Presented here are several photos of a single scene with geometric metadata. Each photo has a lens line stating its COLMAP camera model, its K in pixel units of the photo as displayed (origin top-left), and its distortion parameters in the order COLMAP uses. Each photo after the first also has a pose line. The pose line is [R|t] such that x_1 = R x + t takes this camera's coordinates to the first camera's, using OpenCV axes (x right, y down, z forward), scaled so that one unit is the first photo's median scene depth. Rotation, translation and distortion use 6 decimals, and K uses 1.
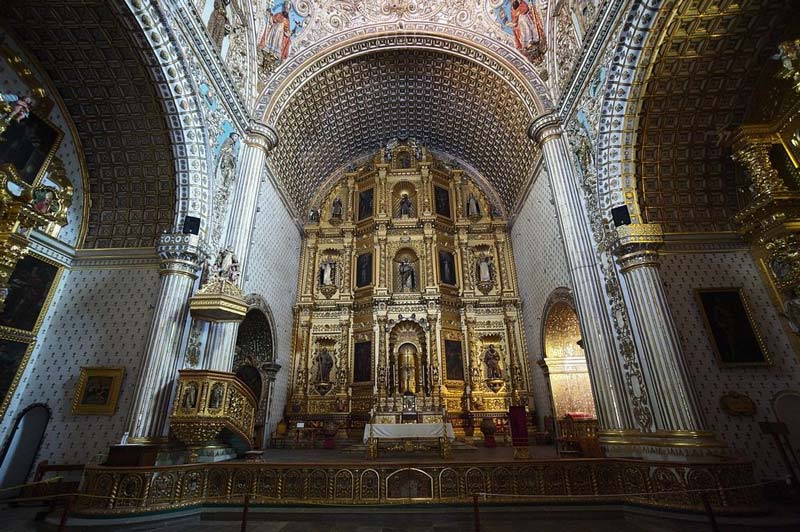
lens RADIAL K [[364.8, 0, 394.1], [0, 364.8, 270.1], [0, 0, 1]] dist [-0.003630, 0.001040]
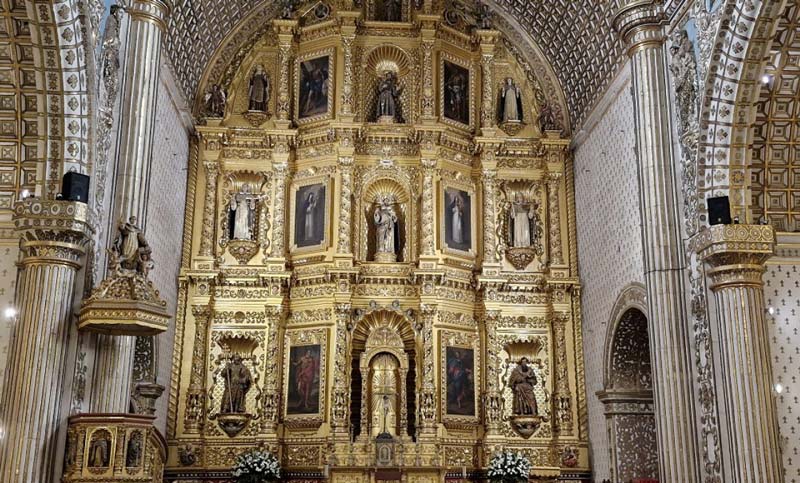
lens RADIAL K [[860.8, 0, 404.7], [0, 860.8, 240.6], [0, 0, 1]] dist [0.152575, 0.000000]
pose [[0.992750, 0.044969, 0.111466, -0.095554], [-0.059442, 0.989714, 0.130126, -0.163227], [-0.104468, -0.135809, 0.985212, -0.357972]]
